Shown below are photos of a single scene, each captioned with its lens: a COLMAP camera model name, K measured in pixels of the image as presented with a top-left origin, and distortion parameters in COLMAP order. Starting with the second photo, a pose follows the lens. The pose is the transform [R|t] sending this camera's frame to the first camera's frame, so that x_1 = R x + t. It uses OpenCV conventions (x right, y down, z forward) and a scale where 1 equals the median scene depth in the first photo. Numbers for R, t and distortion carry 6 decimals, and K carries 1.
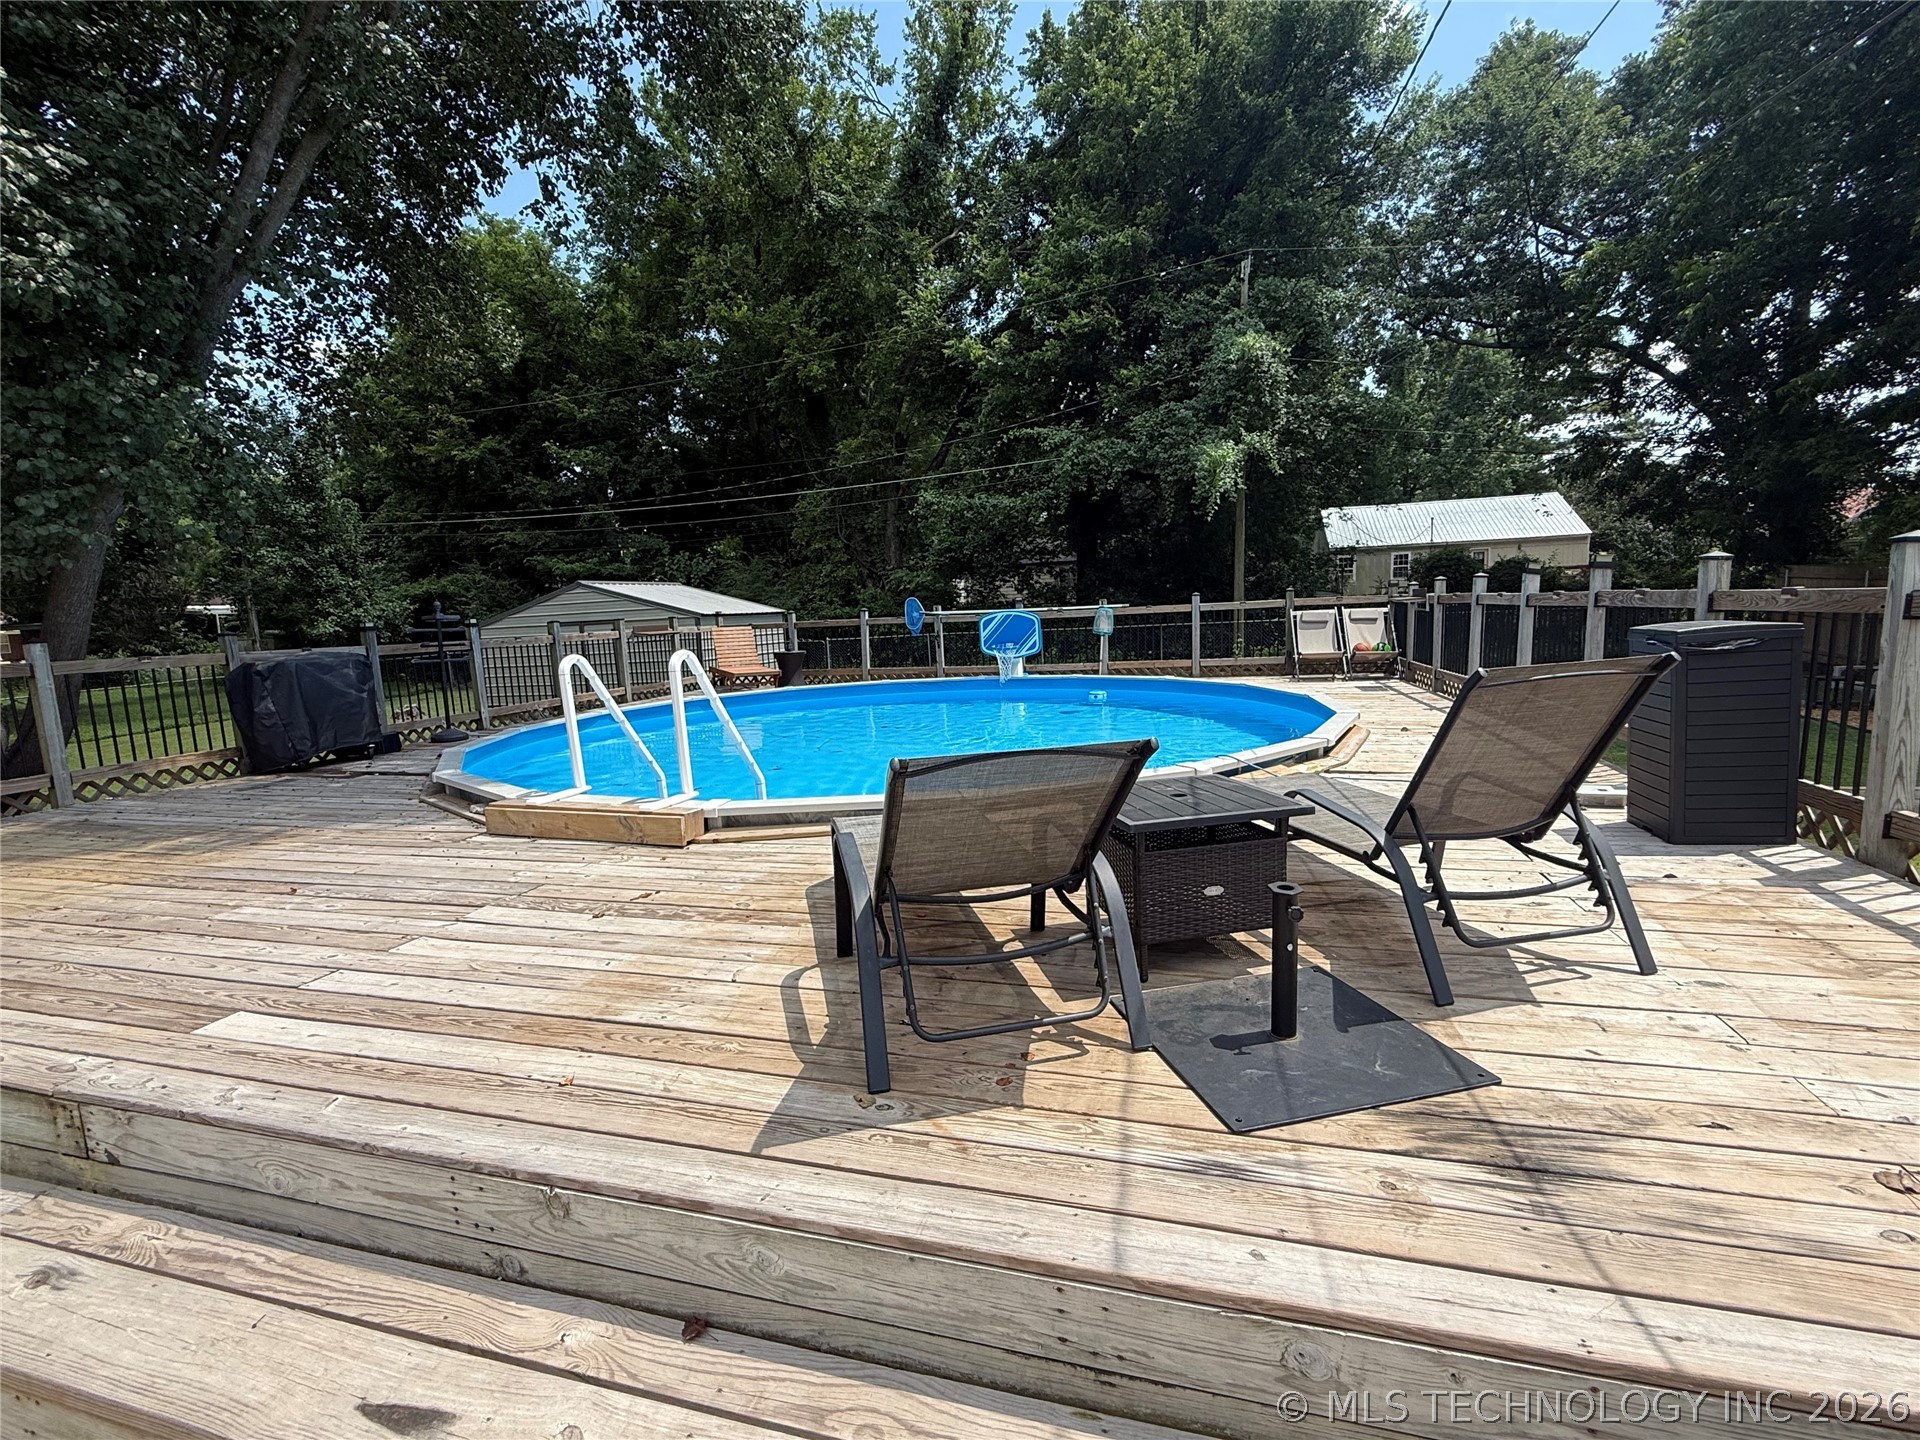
lens RADIAL K [[822.0, 0, 966.6], [0, 822.0, 719.8], [0, 0, 1]] dist [0.002897, 0.000467]
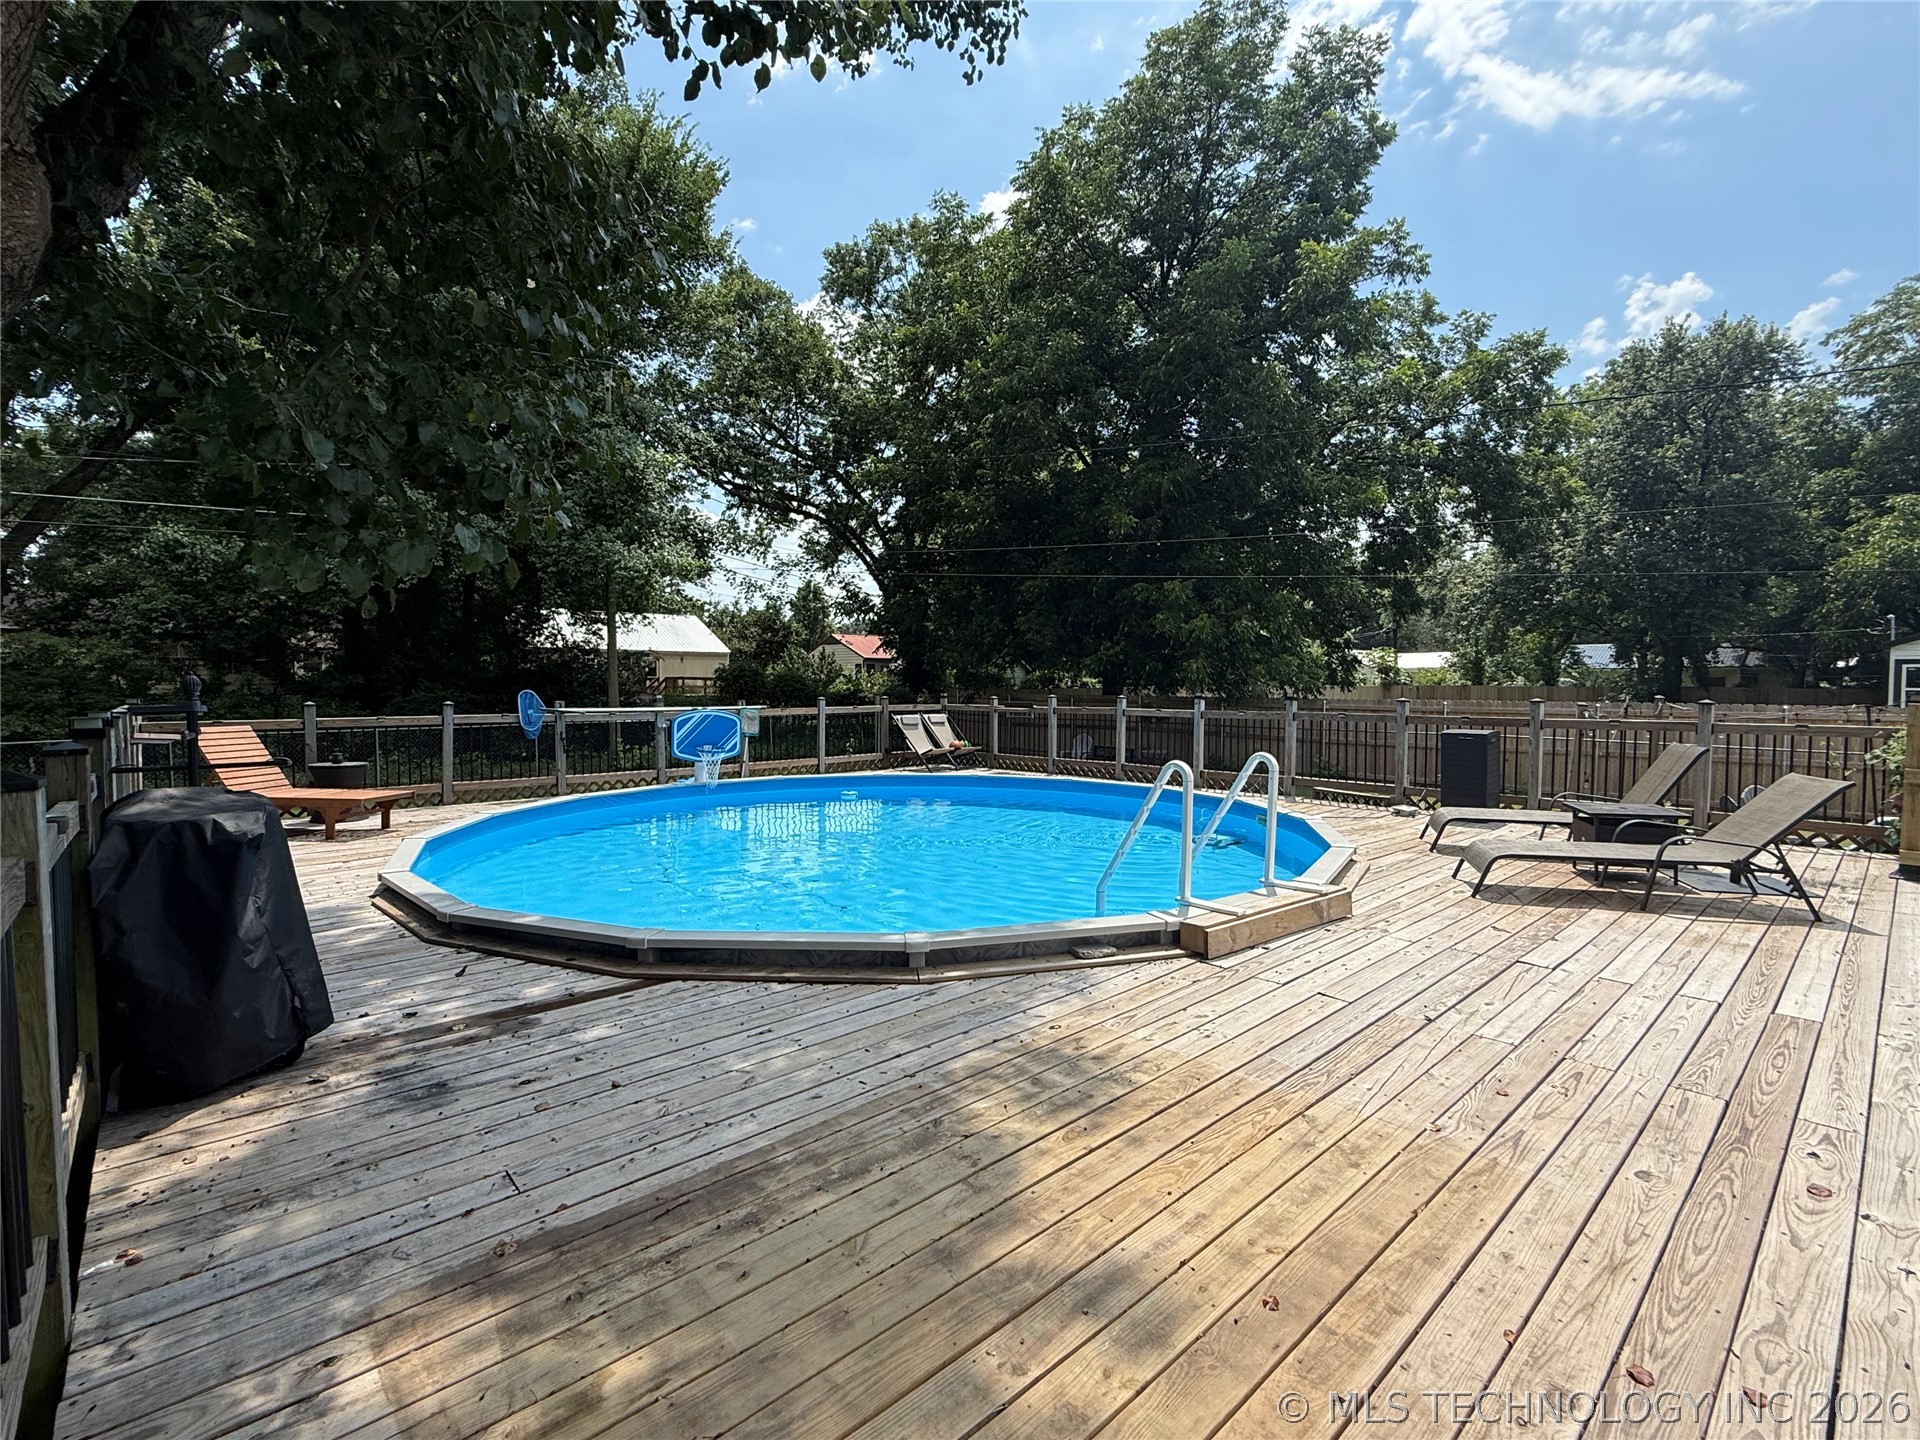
lens RADIAL K [[822.0, 0, 966.6], [0, 822.0, 719.8], [0, 0, 1]] dist [0.002897, 0.000467]
pose [[0.550330, 0.010208, 0.834885, -1.703188], [0.089960, 0.993379, -0.071445, -0.094822], [-0.830086, 0.114425, 0.545769, 0.804171]]
